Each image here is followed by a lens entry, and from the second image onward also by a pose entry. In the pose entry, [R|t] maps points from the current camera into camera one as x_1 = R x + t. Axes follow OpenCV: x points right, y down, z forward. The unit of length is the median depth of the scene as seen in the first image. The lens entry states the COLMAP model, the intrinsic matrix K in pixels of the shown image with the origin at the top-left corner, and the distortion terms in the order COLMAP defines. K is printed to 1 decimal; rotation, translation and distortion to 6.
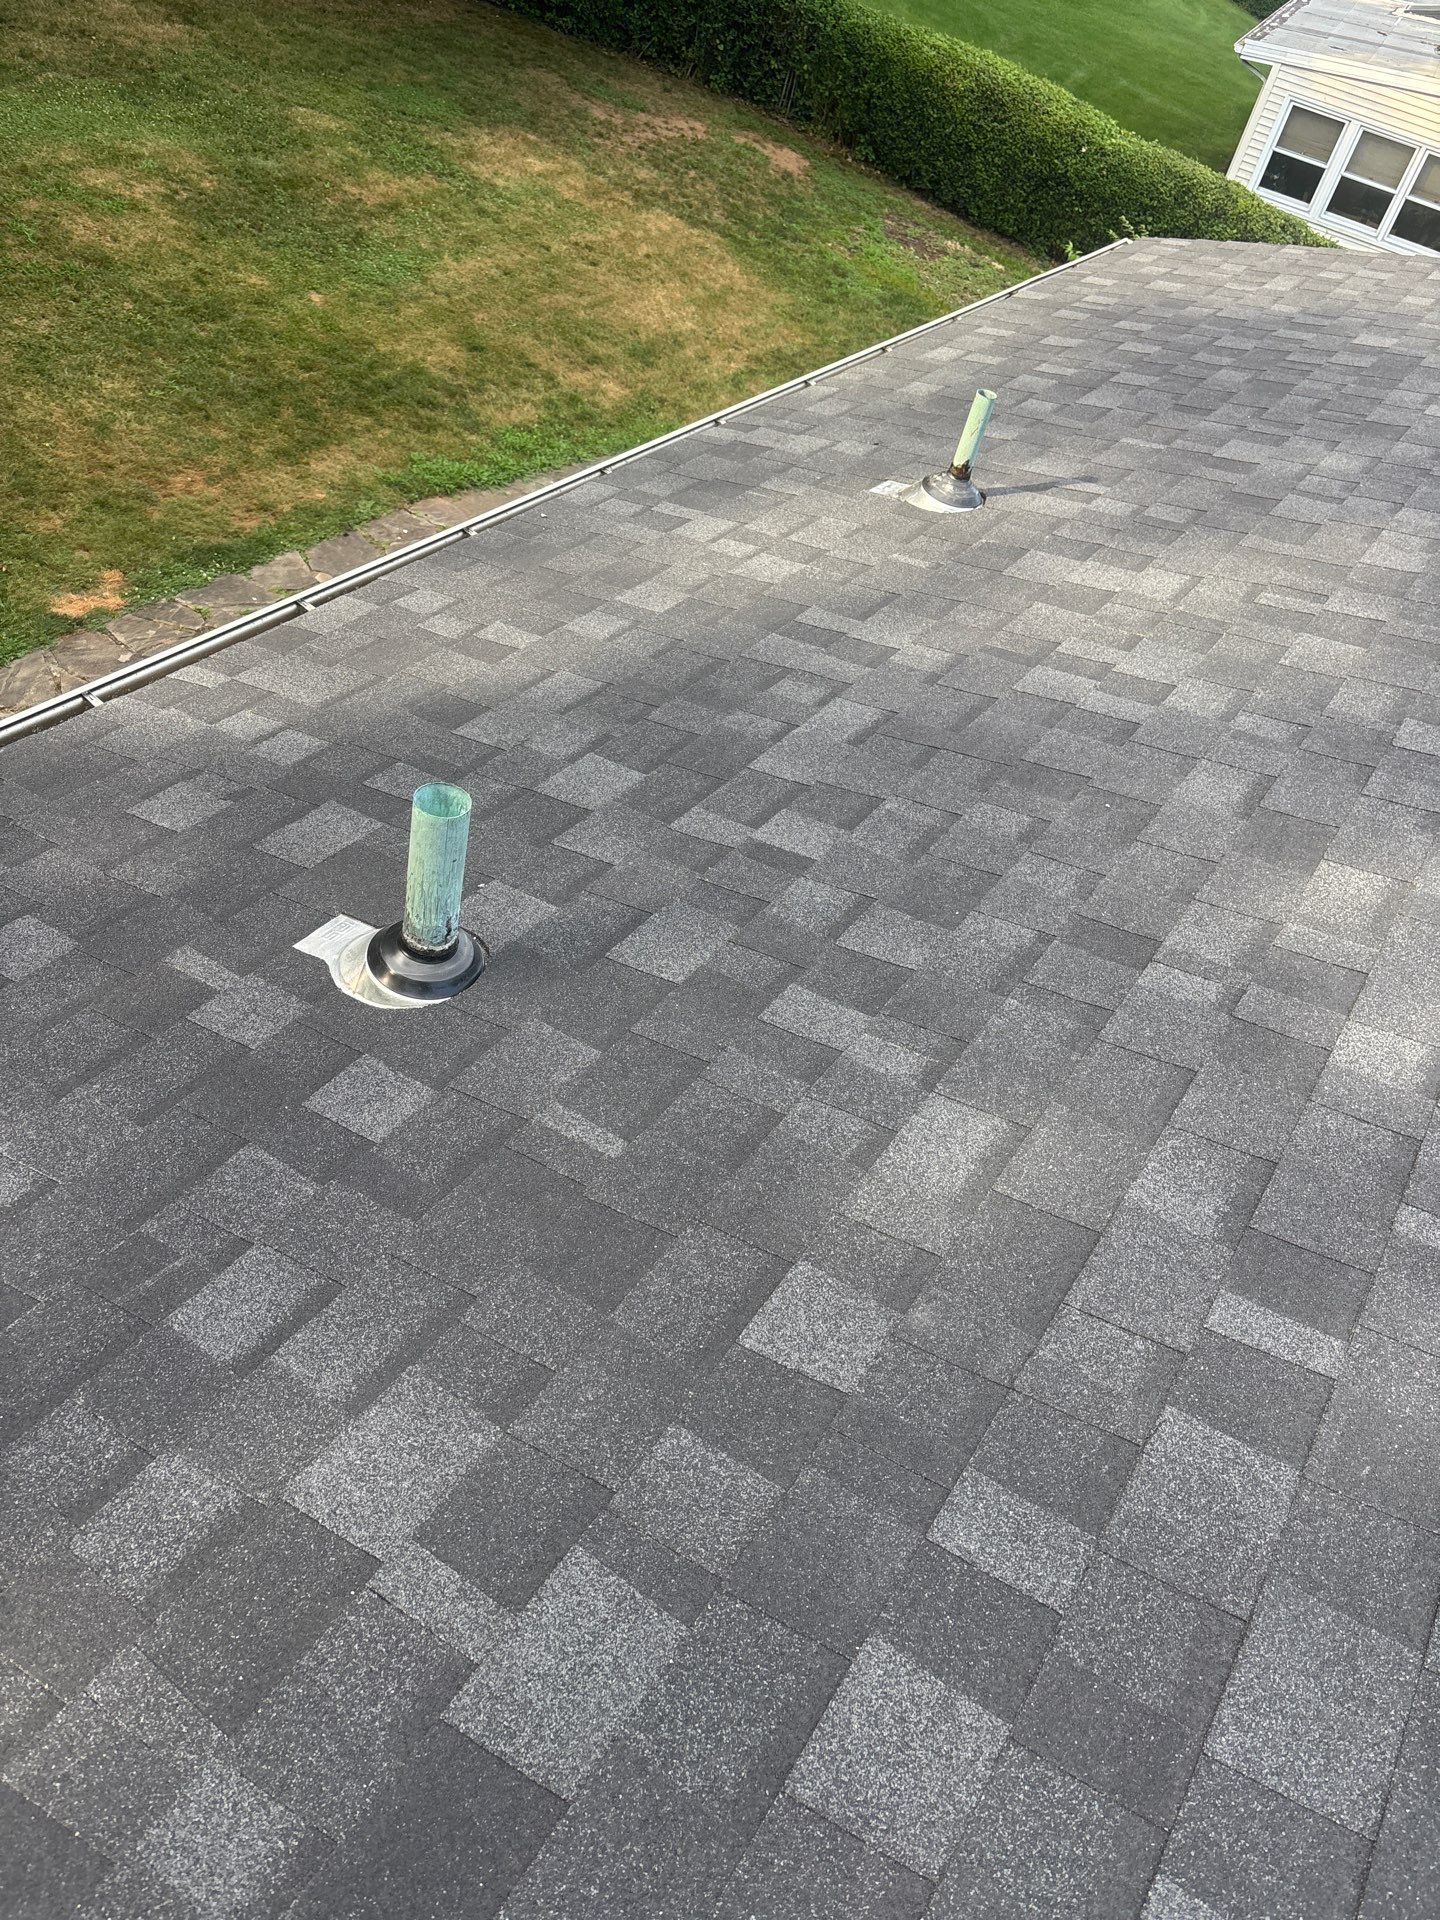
lens RADIAL K [[1418.5, 0, 714.1], [0, 1418.5, 970.7], [0, 0, 1]] dist [0.051873, -0.060634]
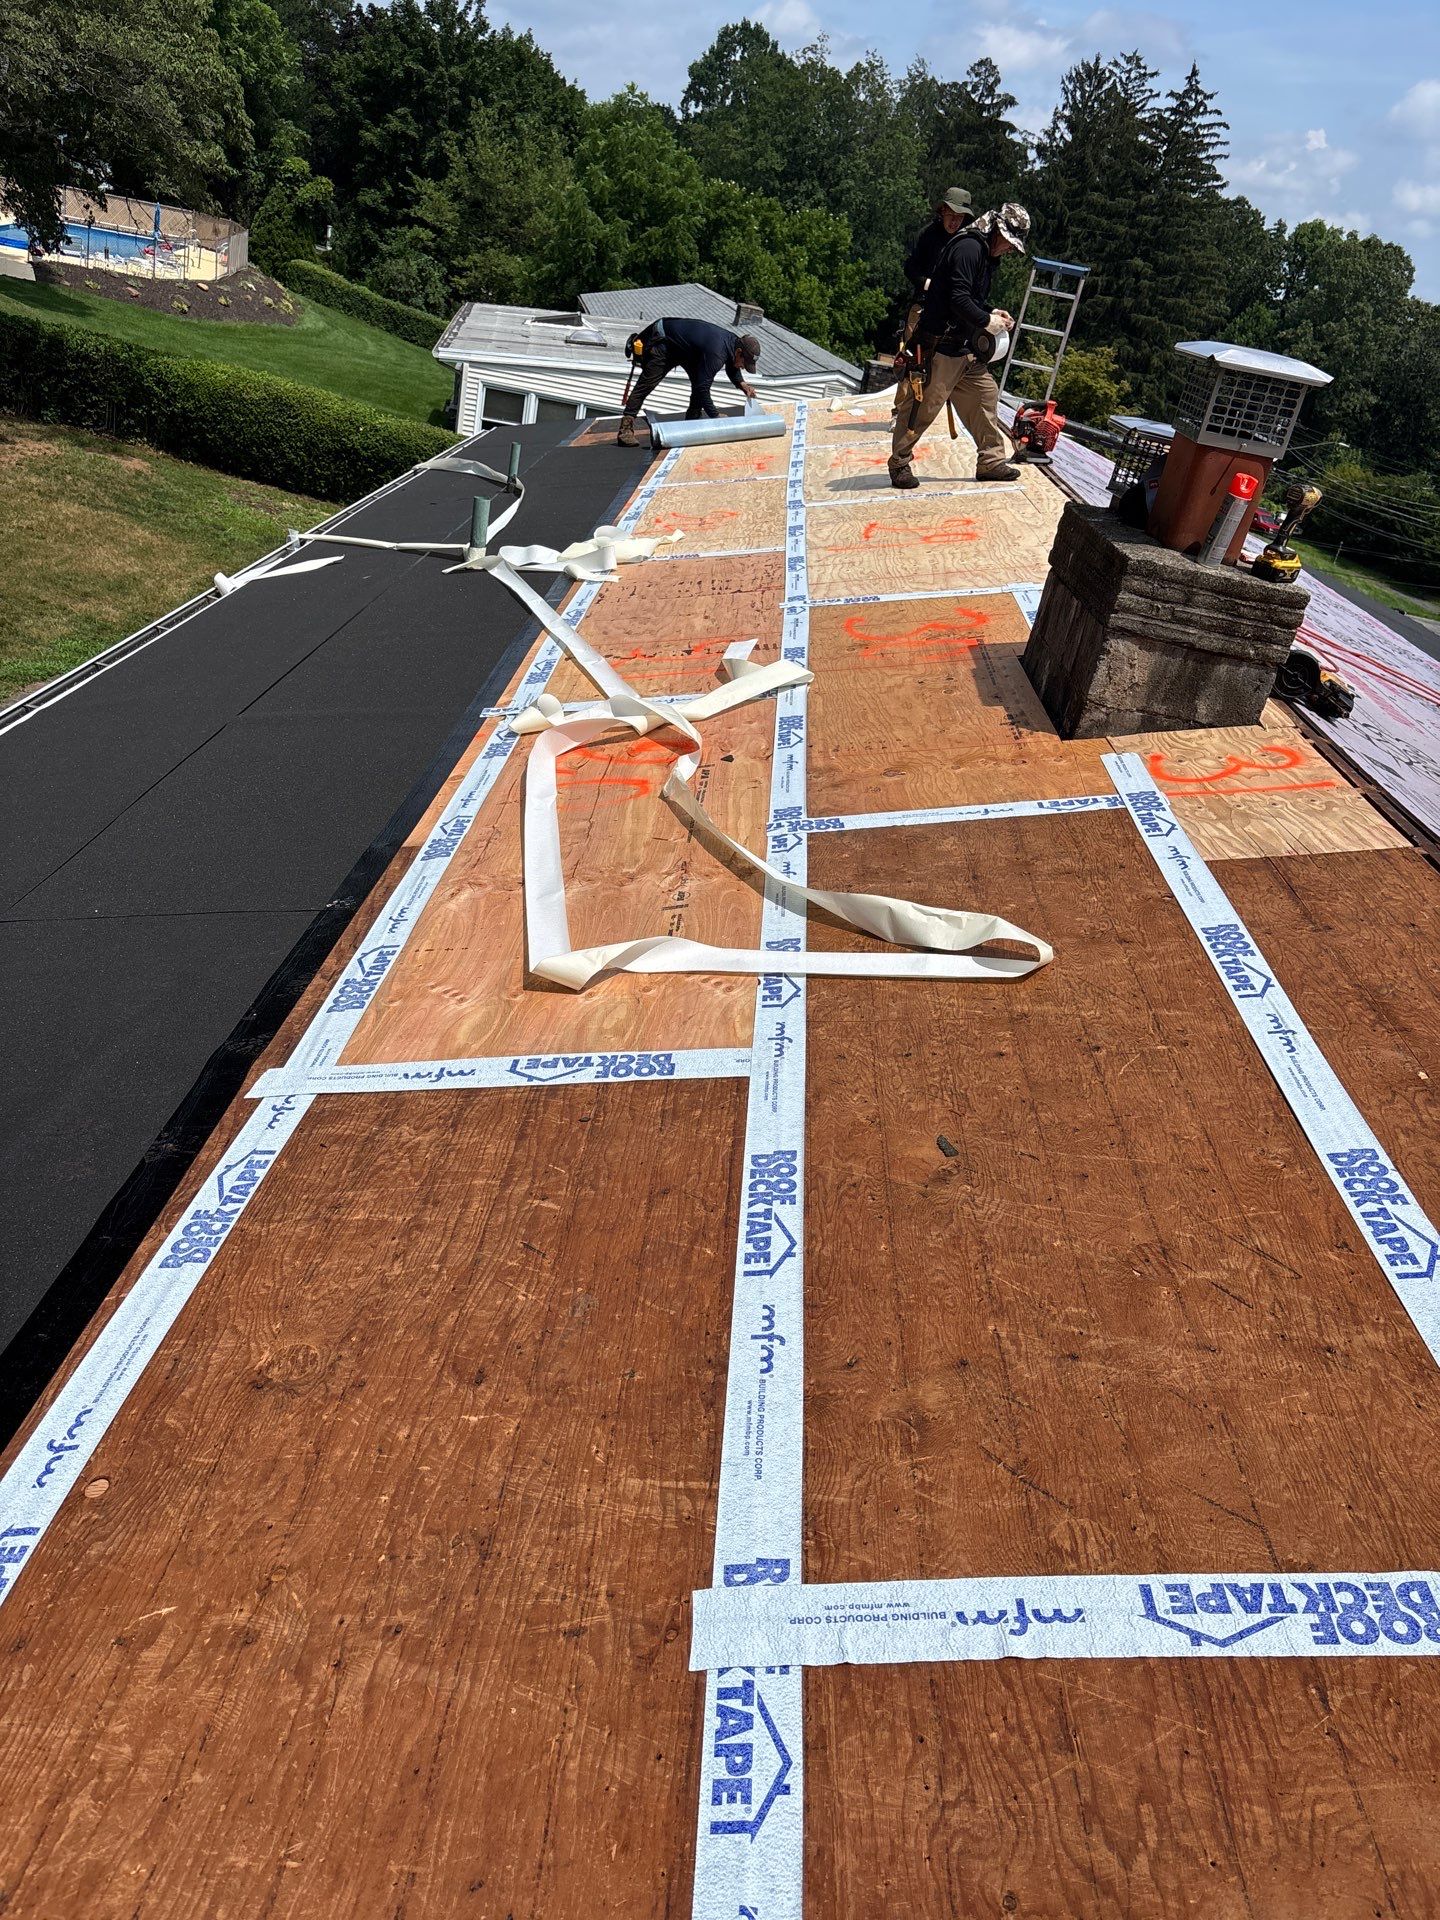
lens RADIAL K [[1418.5, 0, 728.1], [0, 1418.5, 970.2], [0, 0, 1]] dist [0.051873, -0.060634]
pose [[0.861823, -0.274716, 0.426371, -0.161101], [0.347121, 0.932377, -0.100894, 0.164907], [-0.369821, 0.234955, 0.898904, -0.230400]]
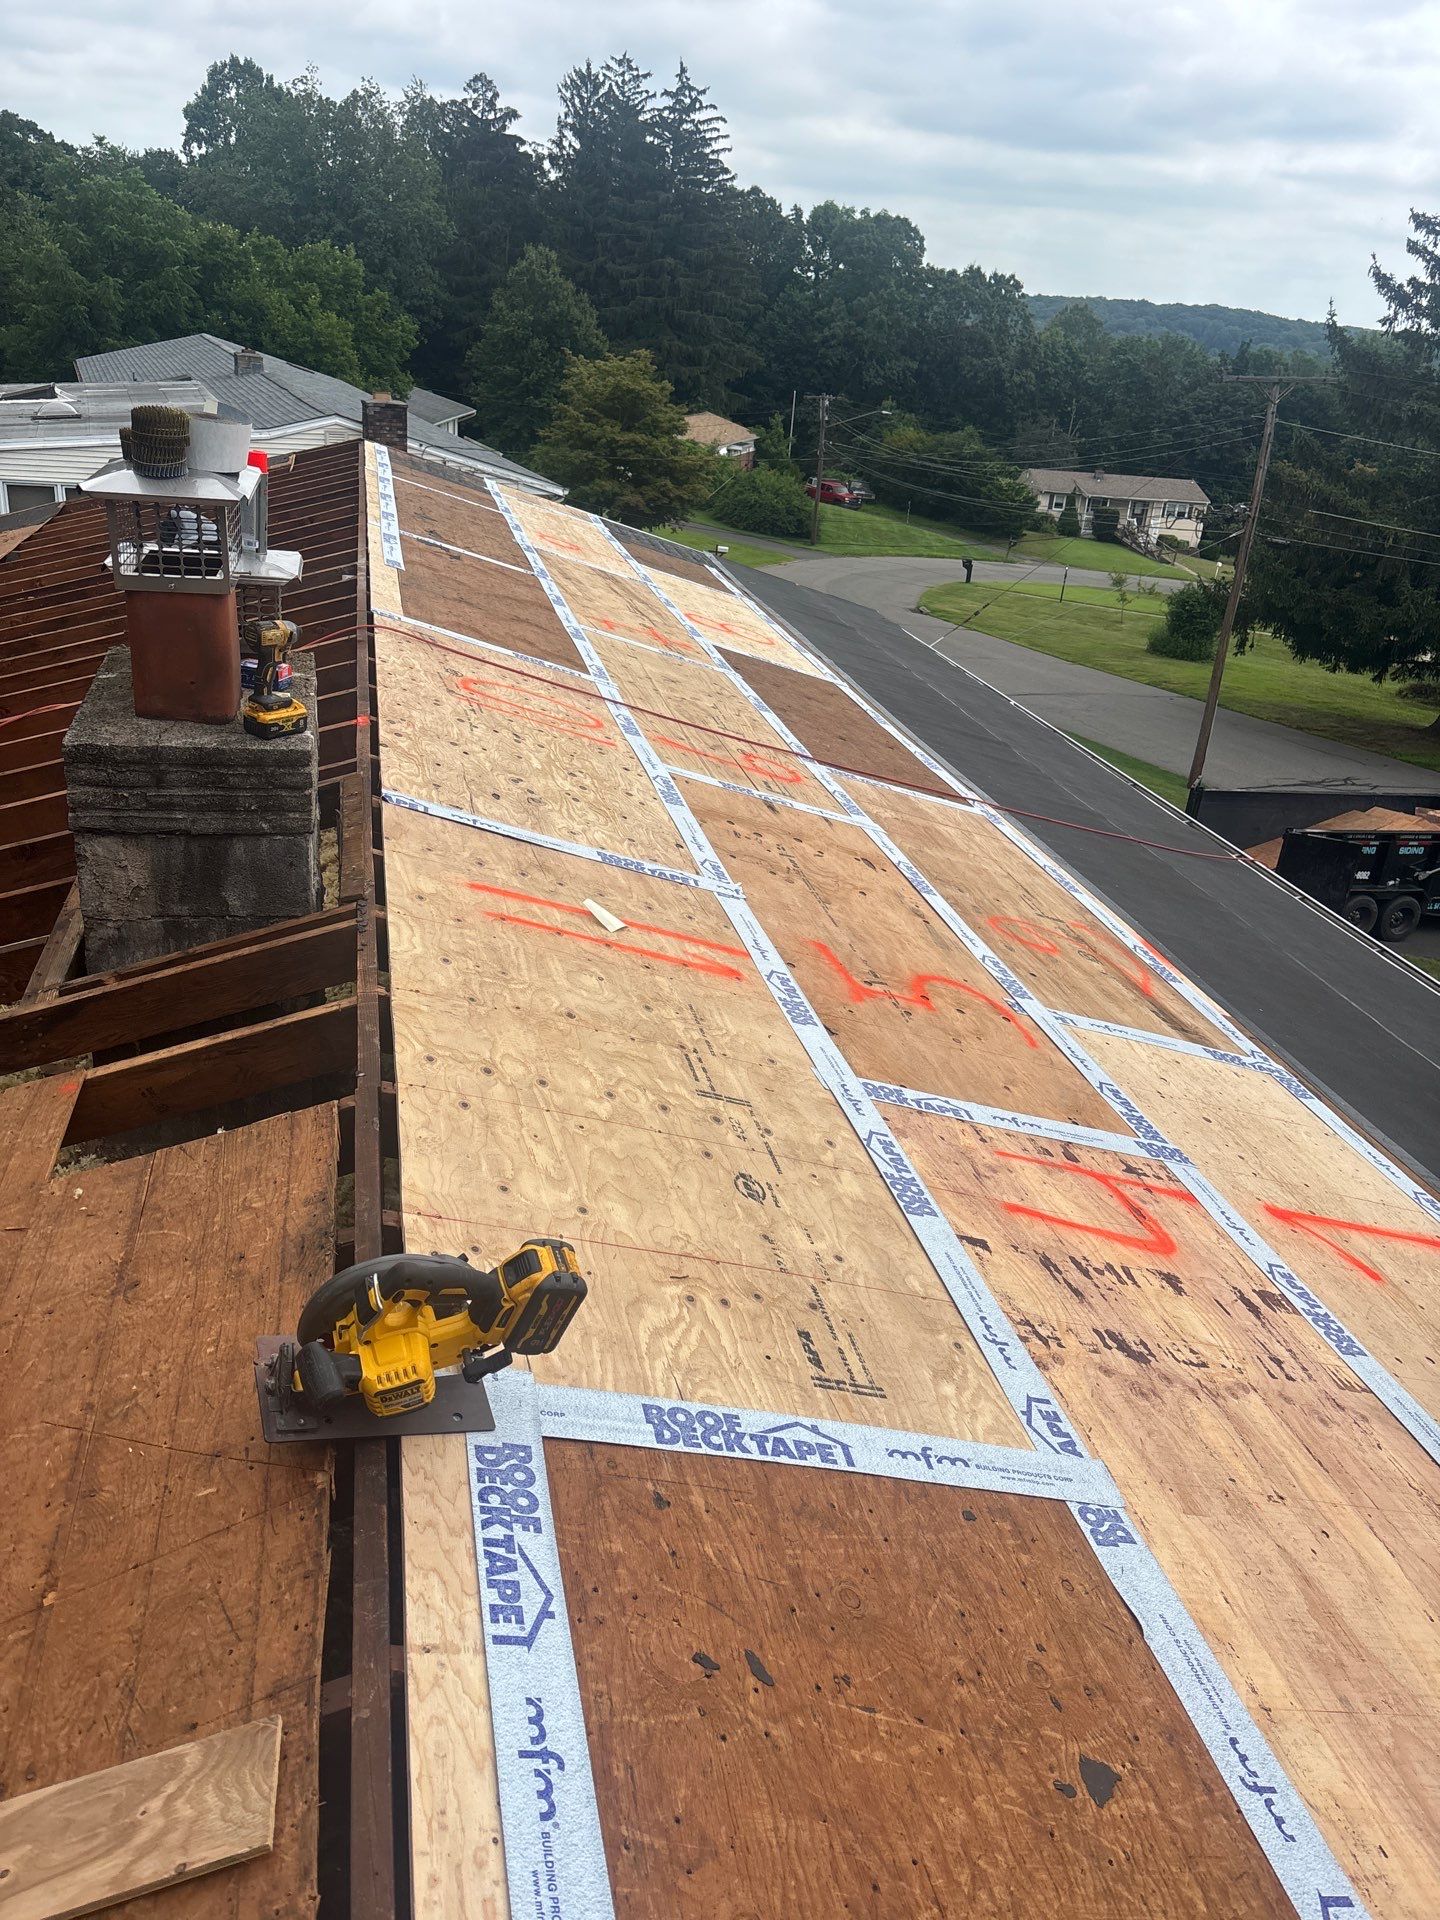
lens RADIAL K [[1418.5, 0, 723.5], [0, 1418.5, 976.0], [0, 0, 1]] dist [0.051873, -0.060634]
pose [[0.684046, -0.436603, 0.584345, -0.059034], [0.546958, 0.837028, -0.014881, 0.174088], [-0.482616, 0.329792, 0.811369, -0.238753]]
